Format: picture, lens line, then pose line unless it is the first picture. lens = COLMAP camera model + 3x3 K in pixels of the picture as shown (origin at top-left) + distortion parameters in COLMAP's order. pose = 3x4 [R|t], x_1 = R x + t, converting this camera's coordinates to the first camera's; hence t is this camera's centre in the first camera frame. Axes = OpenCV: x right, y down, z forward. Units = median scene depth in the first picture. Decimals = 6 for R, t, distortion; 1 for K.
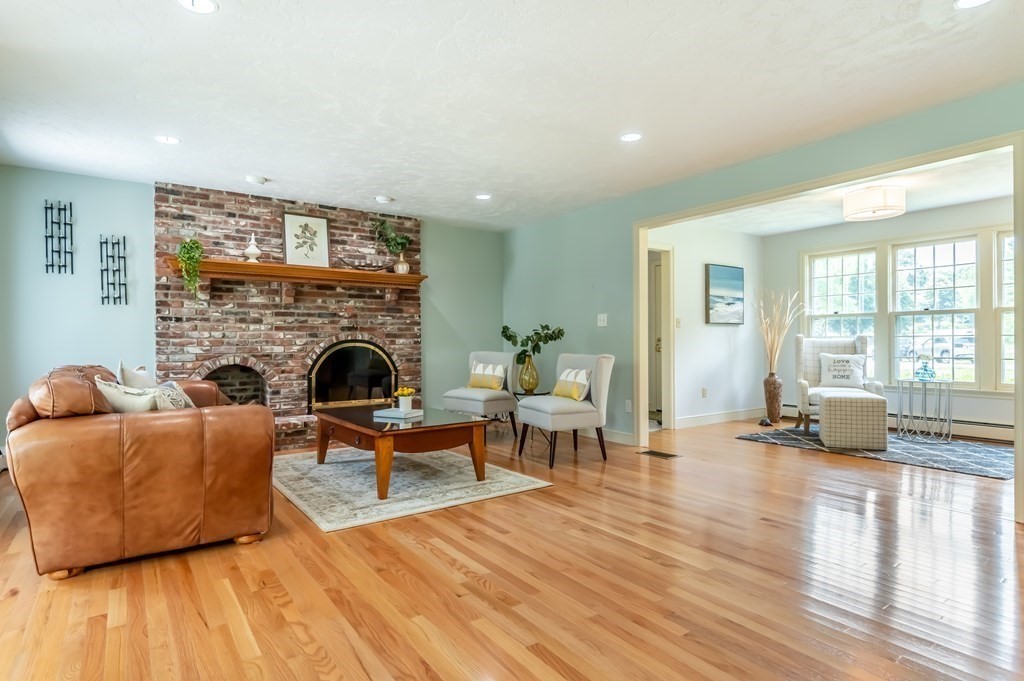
lens RADIAL K [[548.2, 0, 514.9], [0, 548.2, 343.2], [0, 0, 1]] dist [0.005663, -0.005246]
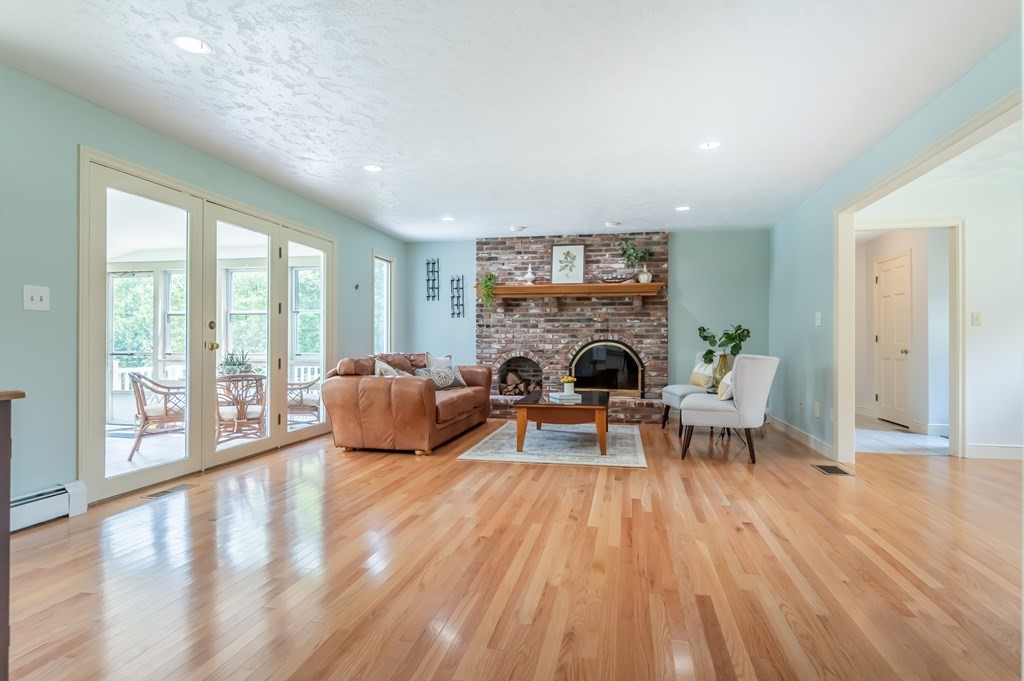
lens RADIAL K [[548.2, 0, 509.8], [0, 548.2, 340.1], [0, 0, 1]] dist [0.005663, -0.005246]
pose [[0.675516, 0.003065, -0.737339, 0.487393], [-0.007589, 0.999967, -0.002796, -0.000378], [0.737306, 0.007484, 0.675517, 0.012969]]
